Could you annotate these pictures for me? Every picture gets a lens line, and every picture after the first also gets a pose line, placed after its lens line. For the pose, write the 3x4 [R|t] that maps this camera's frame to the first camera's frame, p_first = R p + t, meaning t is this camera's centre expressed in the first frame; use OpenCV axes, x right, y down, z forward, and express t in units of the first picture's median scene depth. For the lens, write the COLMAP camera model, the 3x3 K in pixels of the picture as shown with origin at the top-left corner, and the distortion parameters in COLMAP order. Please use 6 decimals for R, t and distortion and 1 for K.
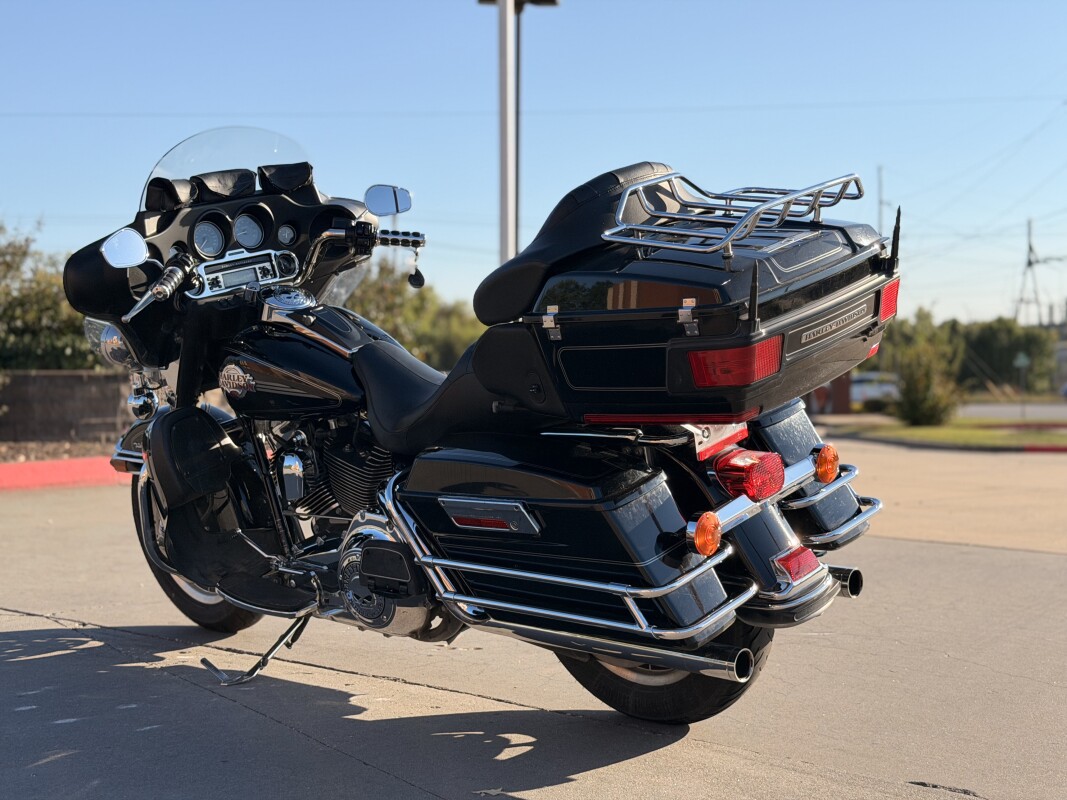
lens RADIAL K [[1487.5, 0, 536.8], [0, 1487.5, 401.2], [0, 0, 1]] dist [0.242450, -1.011724]
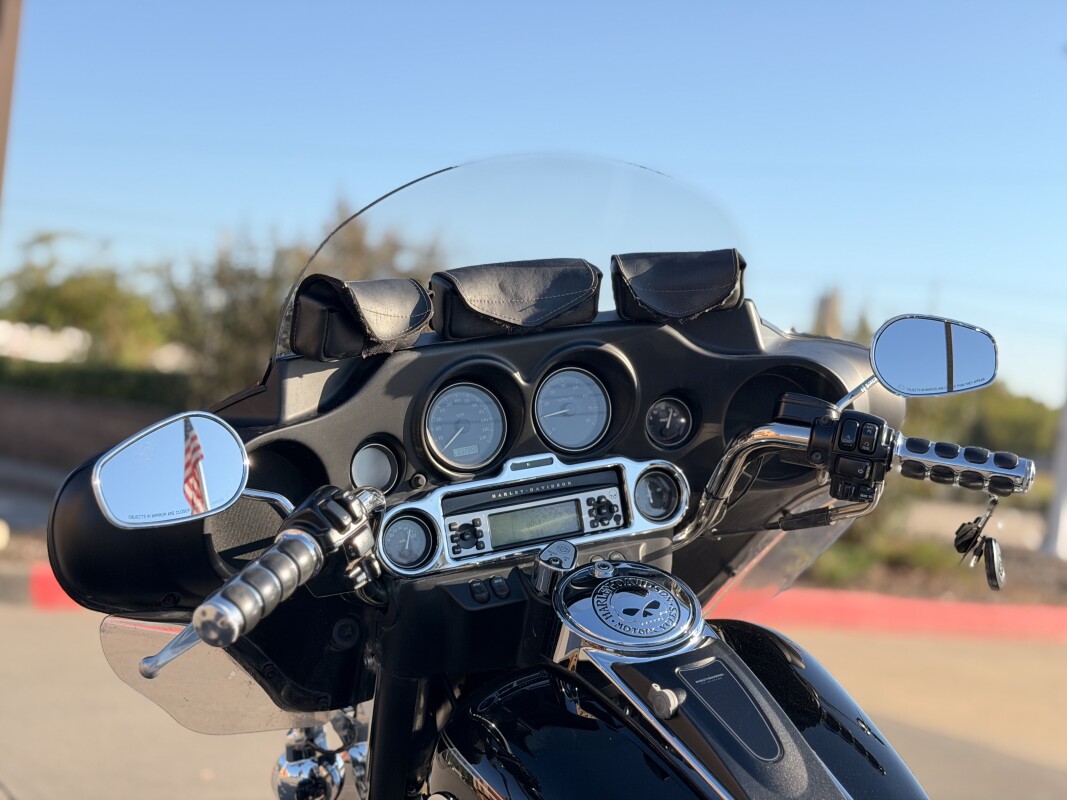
lens RADIAL K [[1487.5, 0, 536.8], [0, 1487.5, 401.2], [0, 0, 1]] dist [0.242450, -1.011724]
pose [[0.934237, 0.100483, -0.342204, -0.063749], [-0.110786, 0.993787, -0.010642, -0.111116], [0.339009, 0.047854, 0.939565, 0.623201]]
